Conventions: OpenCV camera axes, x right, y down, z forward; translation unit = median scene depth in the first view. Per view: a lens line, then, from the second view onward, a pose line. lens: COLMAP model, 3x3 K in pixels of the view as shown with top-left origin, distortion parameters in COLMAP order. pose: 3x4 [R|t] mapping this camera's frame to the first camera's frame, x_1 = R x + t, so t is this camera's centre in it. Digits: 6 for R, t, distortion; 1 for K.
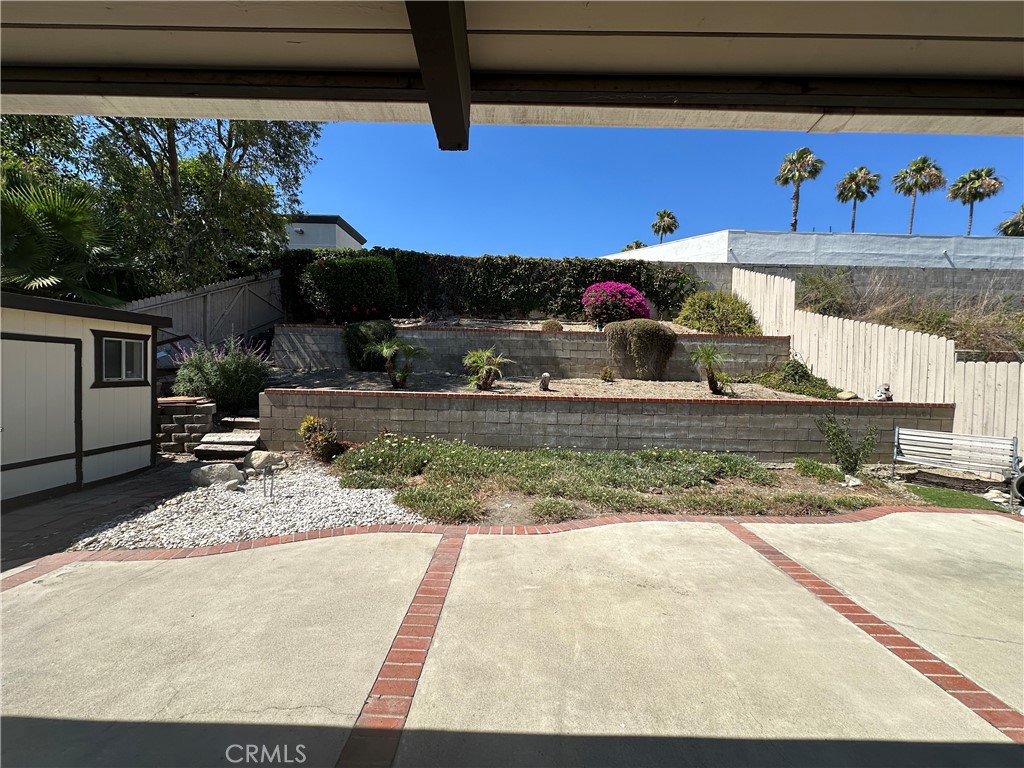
lens RADIAL K [[408.0, 0, 513.9], [0, 408.0, 384.7], [0, 0, 1]] dist [-0.004121, -0.000159]
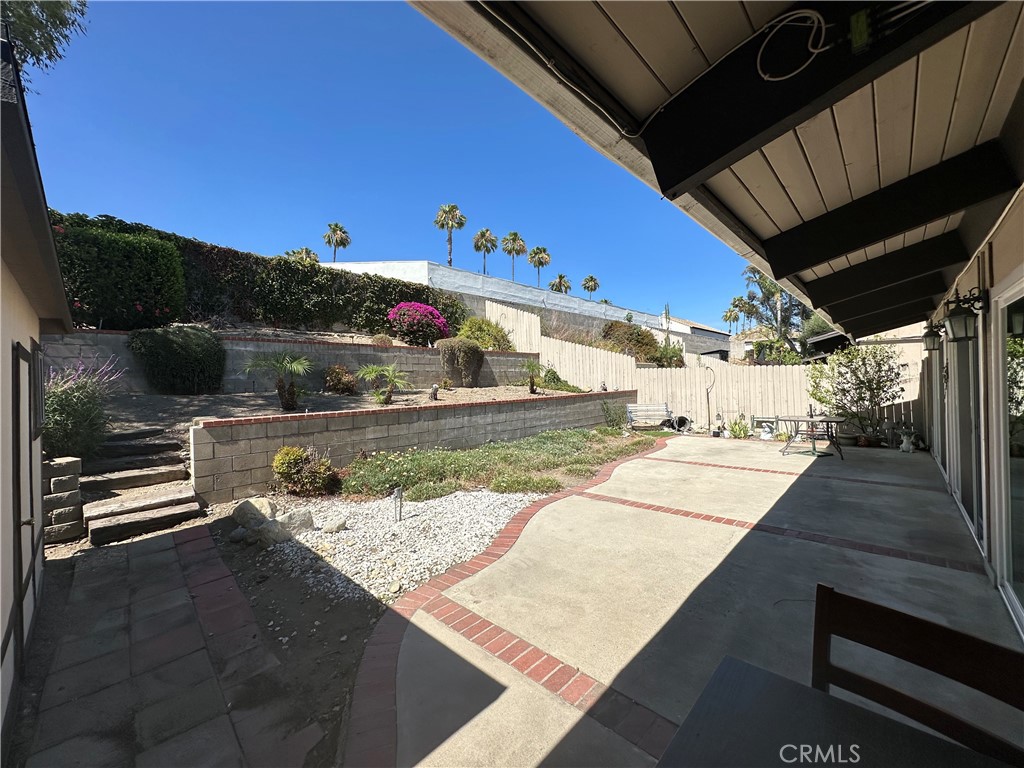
lens RADIAL K [[408.0, 0, 514.5], [0, 408.0, 381.8], [0, 0, 1]] dist [-0.004121, -0.000159]
pose [[0.679805, -0.041184, 0.732236, -0.492950], [0.066597, 0.997764, -0.005710, -0.012383], [-0.730363, 0.052646, 0.681027, 0.058684]]
